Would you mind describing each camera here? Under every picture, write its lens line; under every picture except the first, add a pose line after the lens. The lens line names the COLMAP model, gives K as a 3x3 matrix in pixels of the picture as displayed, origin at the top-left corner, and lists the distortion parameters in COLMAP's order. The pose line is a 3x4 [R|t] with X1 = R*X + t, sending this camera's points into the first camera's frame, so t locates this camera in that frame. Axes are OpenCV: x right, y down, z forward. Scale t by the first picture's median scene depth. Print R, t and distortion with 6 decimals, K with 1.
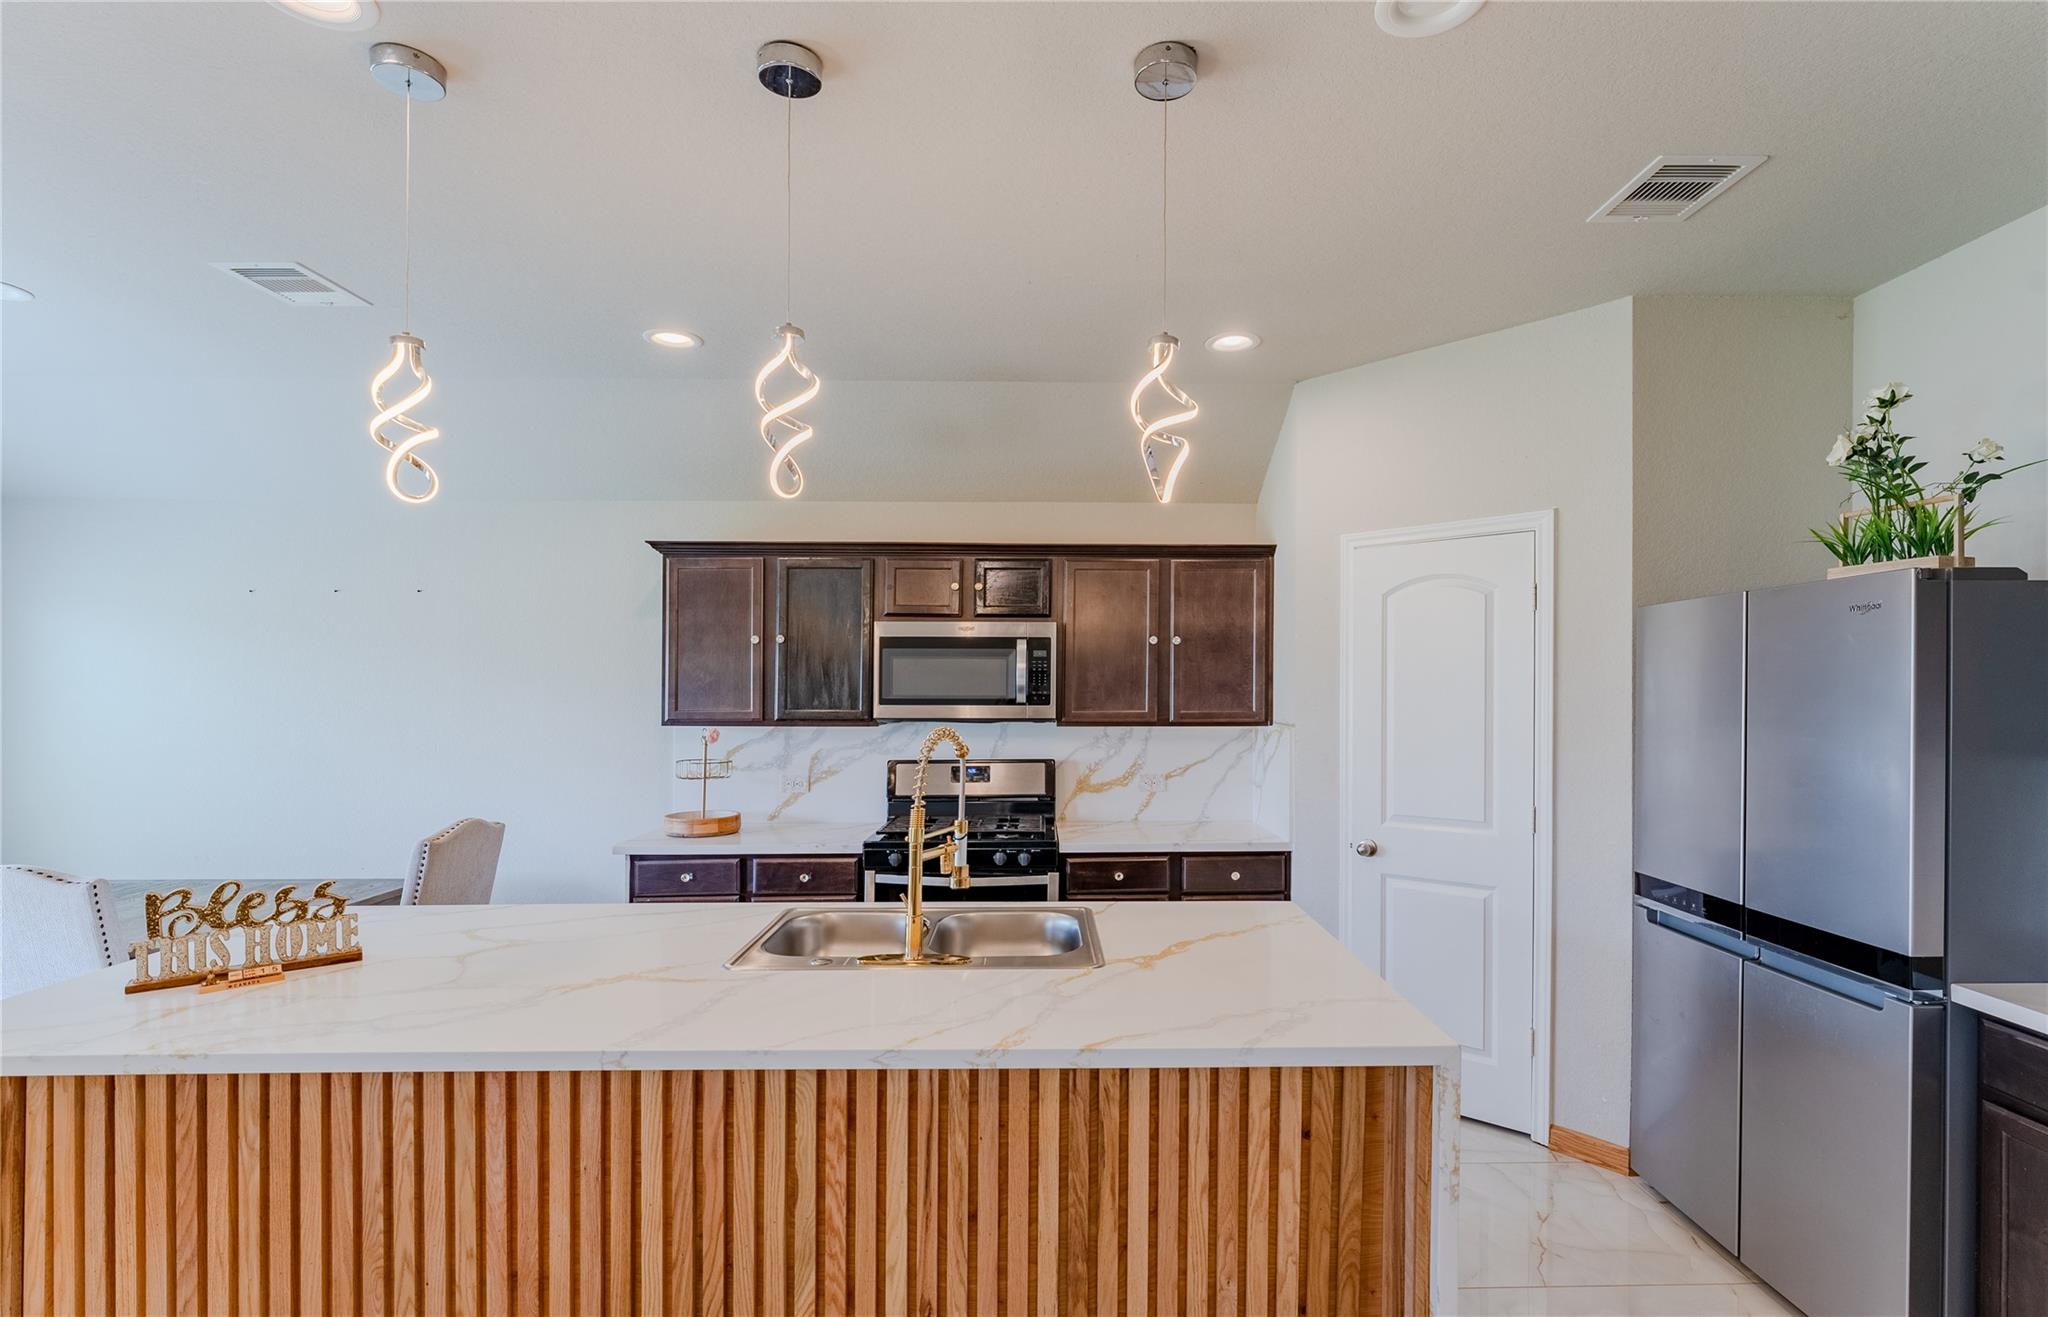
lens RADIAL K [[895.0, 0, 1090.5], [0, 895.0, 682.3], [0, 0, 1]] dist [-0.002572, 0.000088]
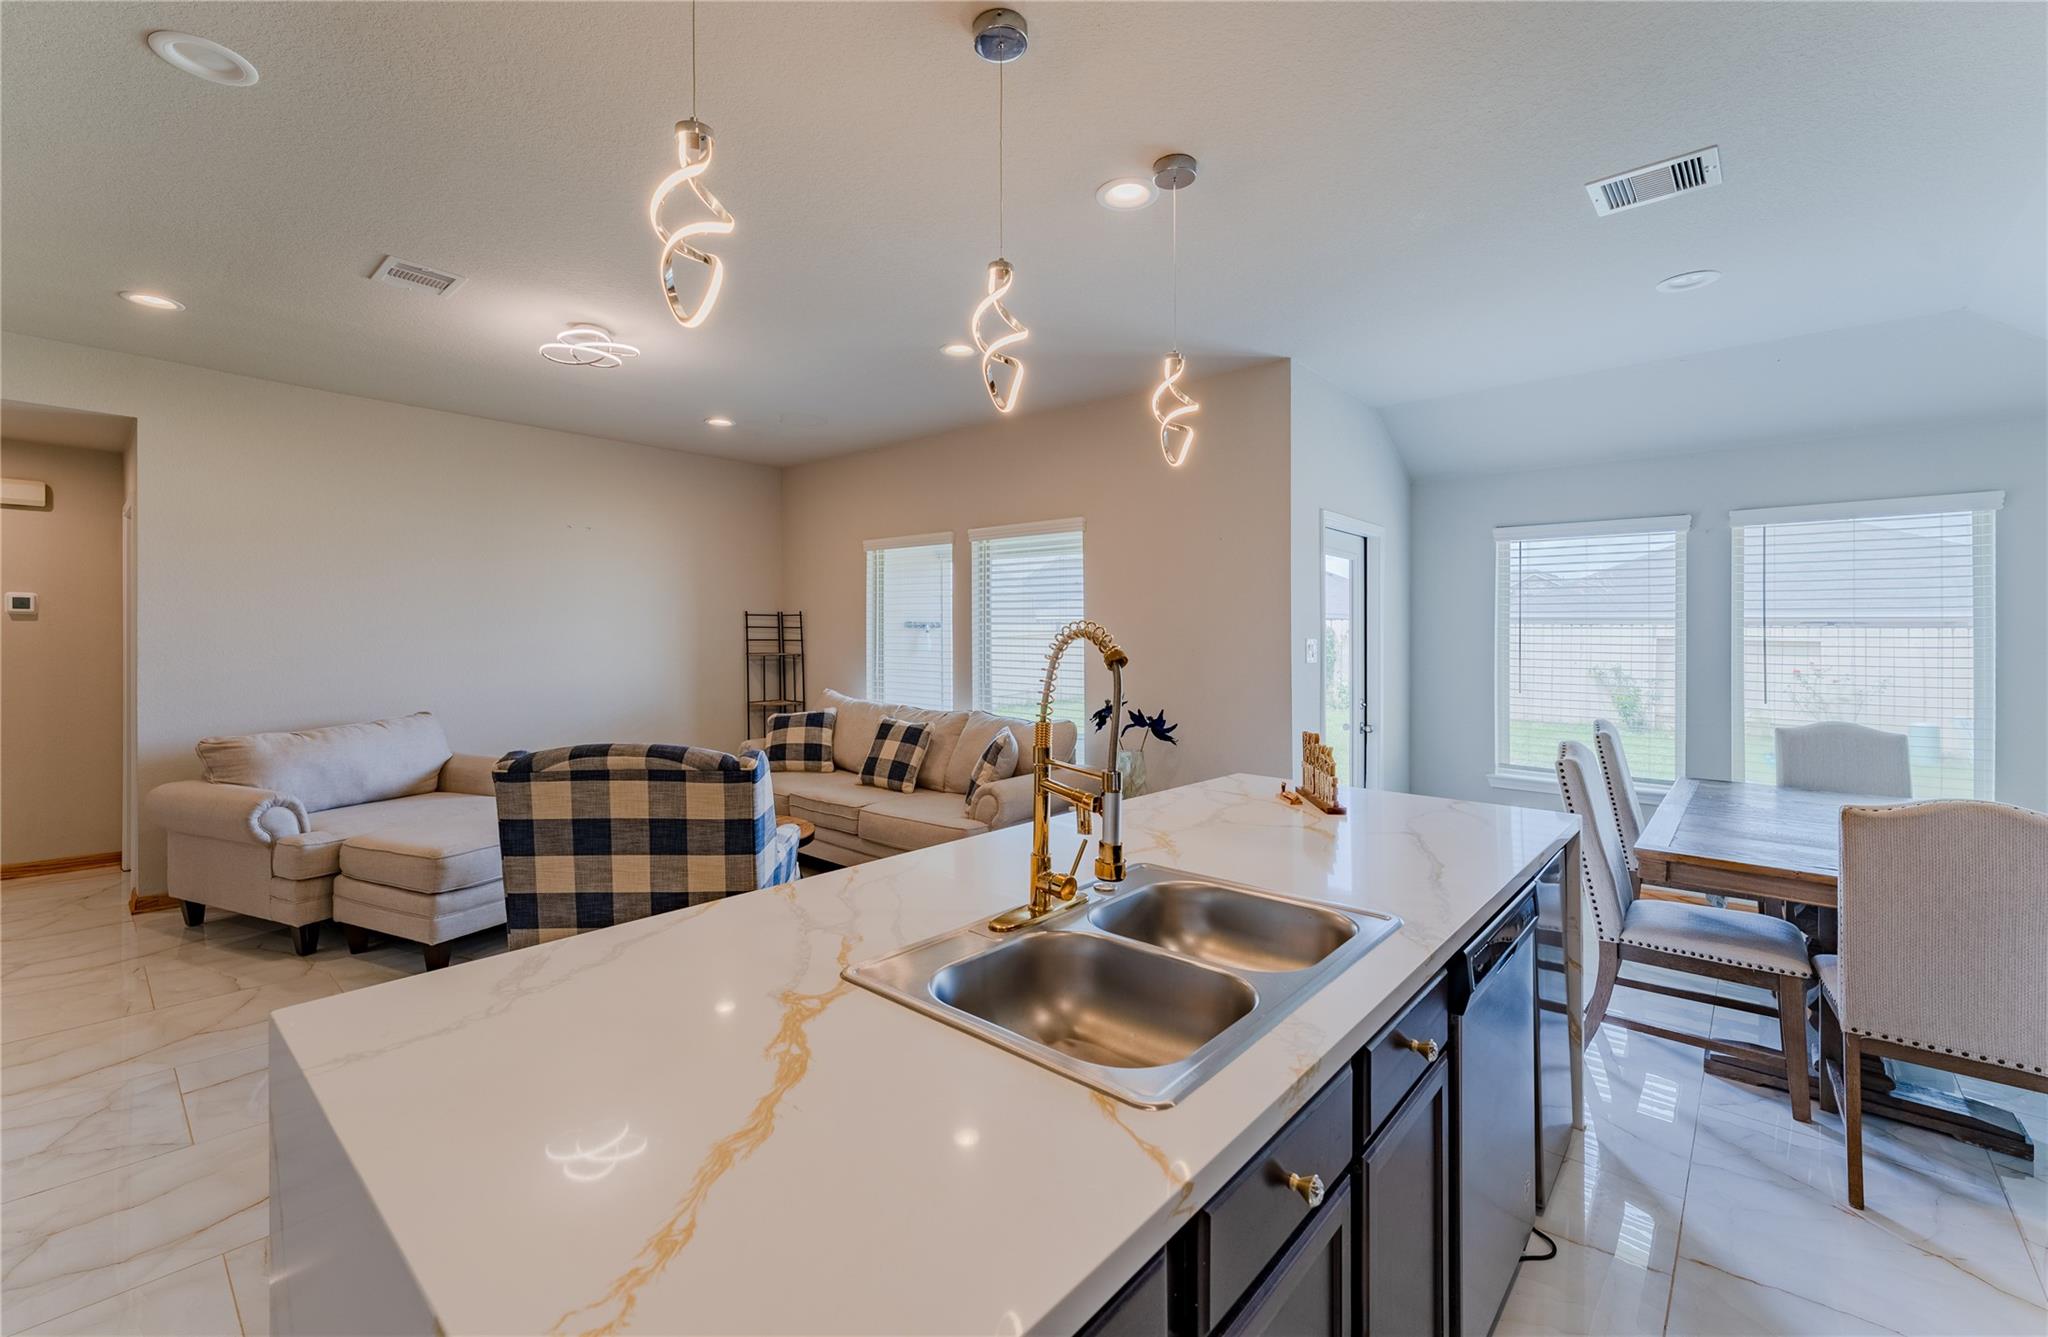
lens RADIAL K [[841.1, 0, 977.9], [0, 841.1, 637.2], [0, 0, 1]] dist [0.000623, 0.000196]
pose [[-0.708751, -0.006240, -0.705431, 0.213667], [-0.005478, 0.999979, -0.003342, 0.038605], [0.705438, 0.001495, -0.708770, 0.843569]]
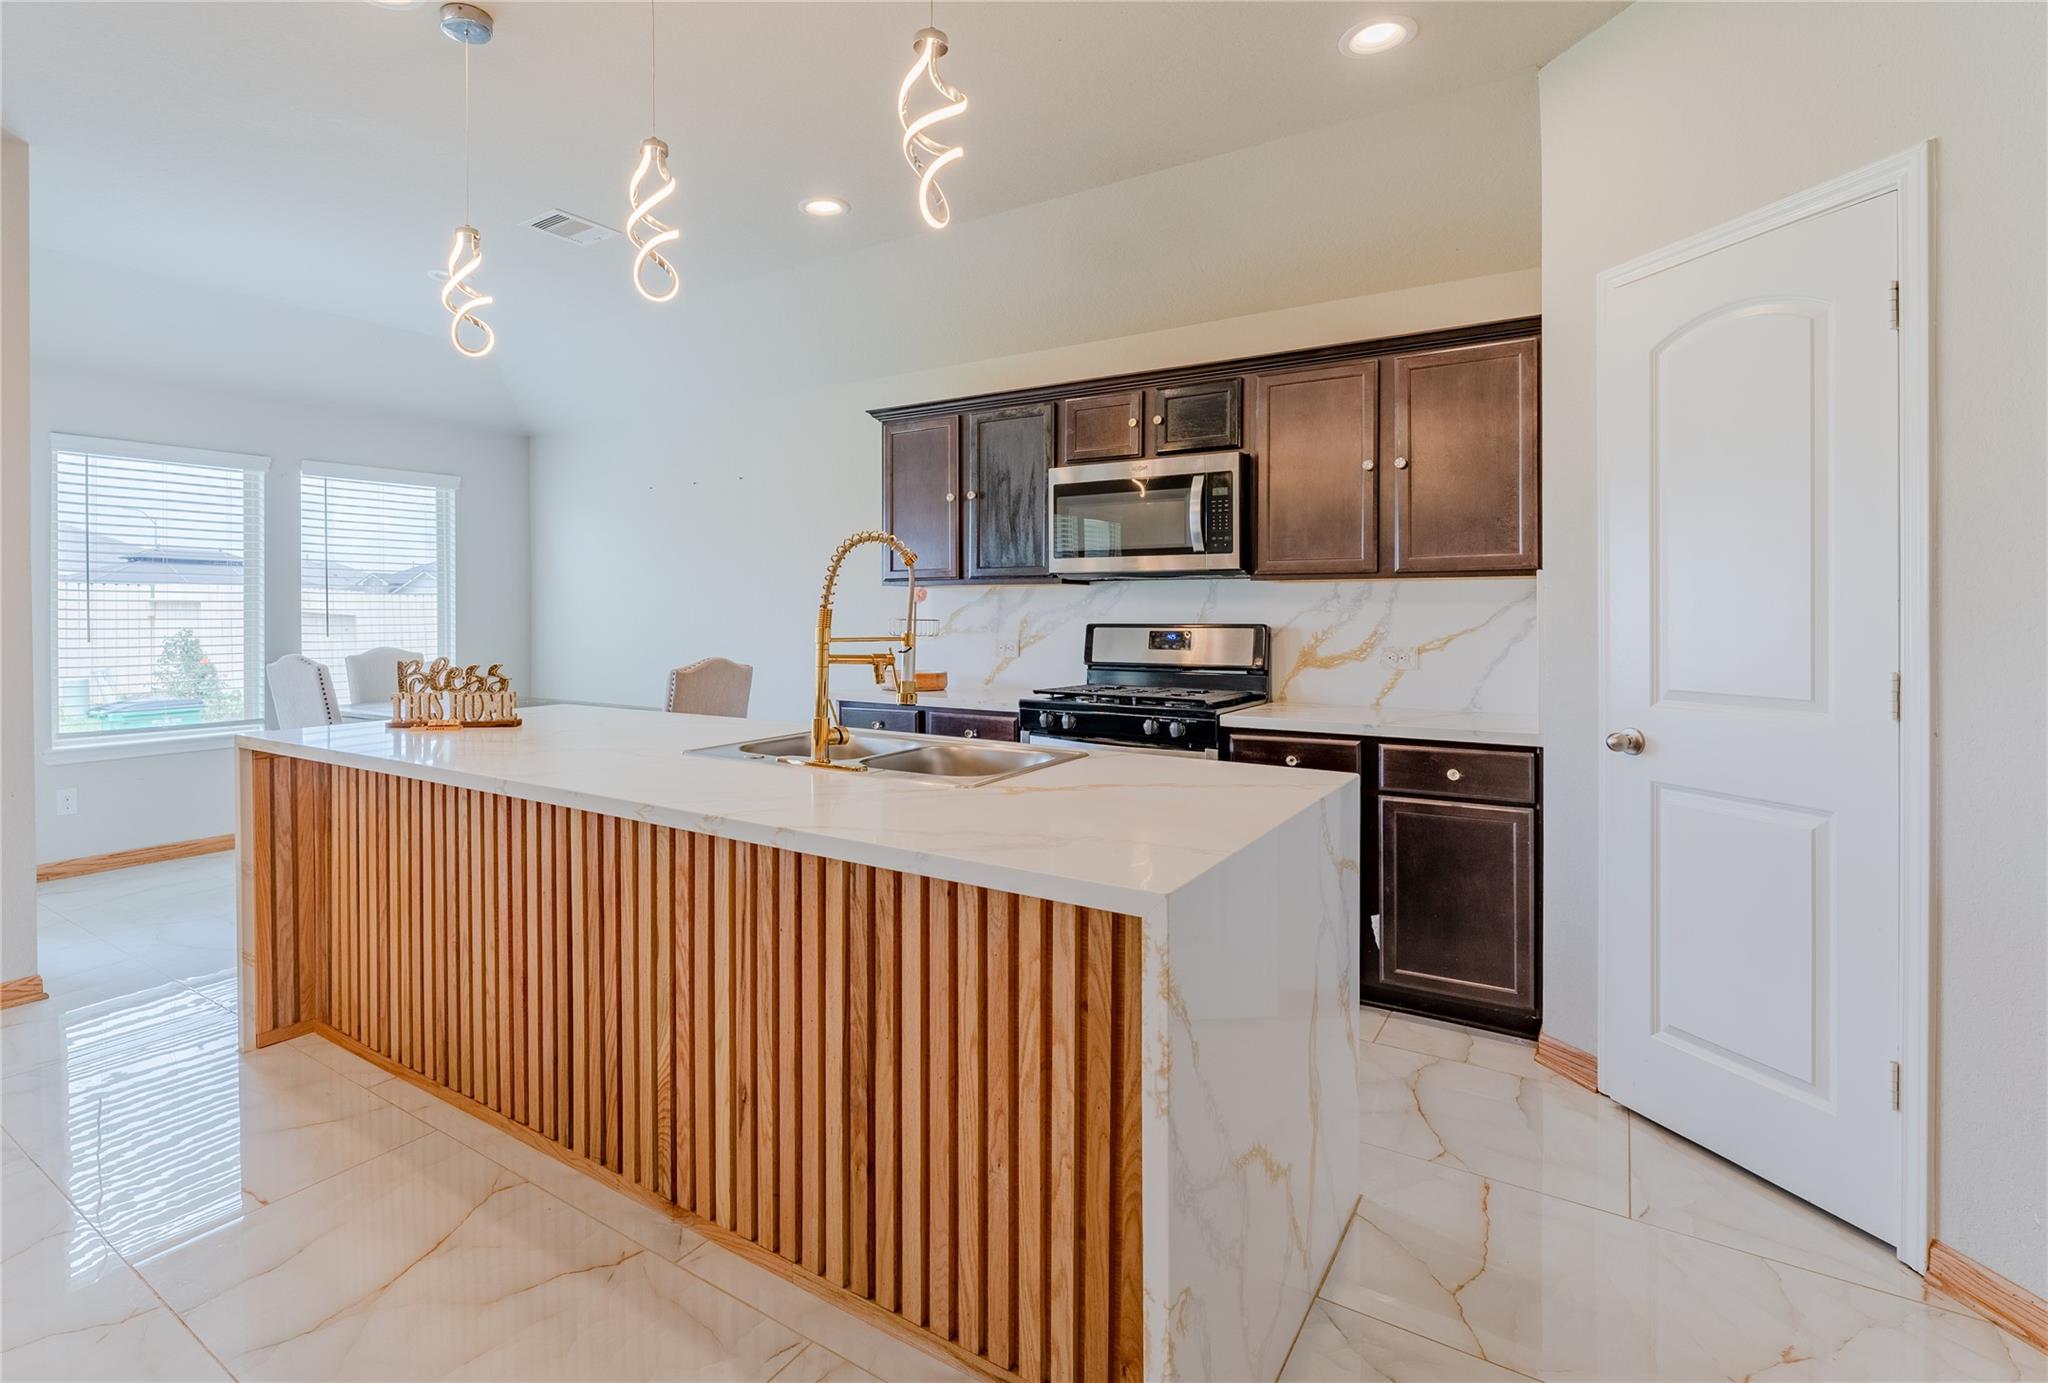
lens RADIAL K [[1002.4, 0, 987.0], [0, 1002.4, 601.9], [0, 0, 1]] dist [-0.000459, -0.000782]
pose [[0.815593, -0.005201, -0.578603, 0.329633], [0.004680, 0.999986, -0.002391, 0.077595], [0.578608, -0.000758, 0.815606, 0.120605]]
